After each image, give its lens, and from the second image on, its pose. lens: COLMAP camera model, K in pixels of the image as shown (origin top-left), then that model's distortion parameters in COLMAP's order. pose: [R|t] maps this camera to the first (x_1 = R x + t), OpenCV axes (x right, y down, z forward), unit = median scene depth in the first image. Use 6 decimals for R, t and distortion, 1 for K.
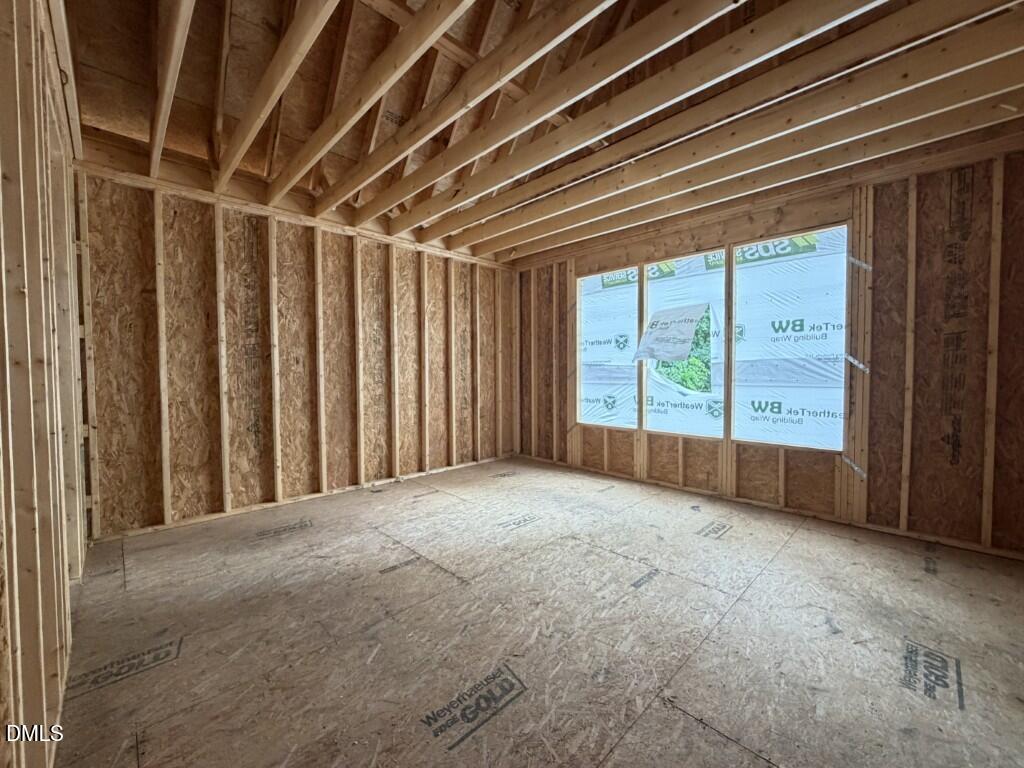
lens RADIAL K [[408.8, 0, 510.0], [0, 408.8, 383.7], [0, 0, 1]] dist [0.000184, 0.000304]
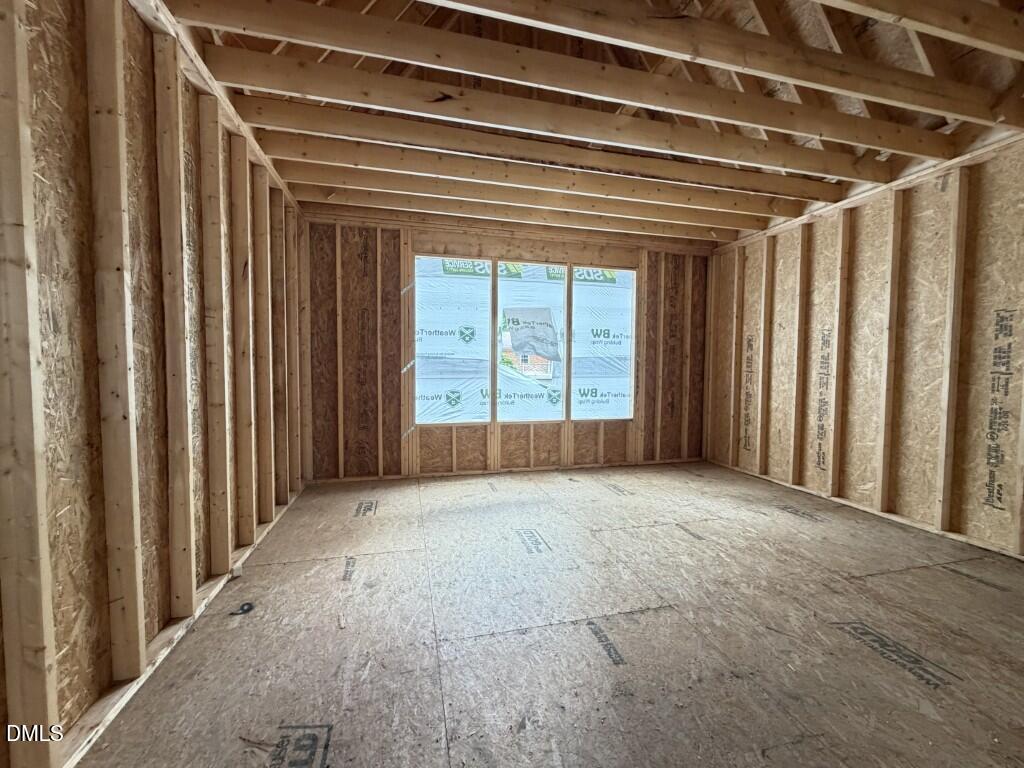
lens RADIAL K [[408.8, 0, 510.0], [0, 408.8, 383.7], [0, 0, 1]] dist [0.000184, 0.000304]
pose [[0.502960, -0.029850, 0.863794, -0.630764], [0.018427, 0.999547, 0.023811, -0.008824], [-0.864113, 0.003941, 0.503282, 0.531449]]
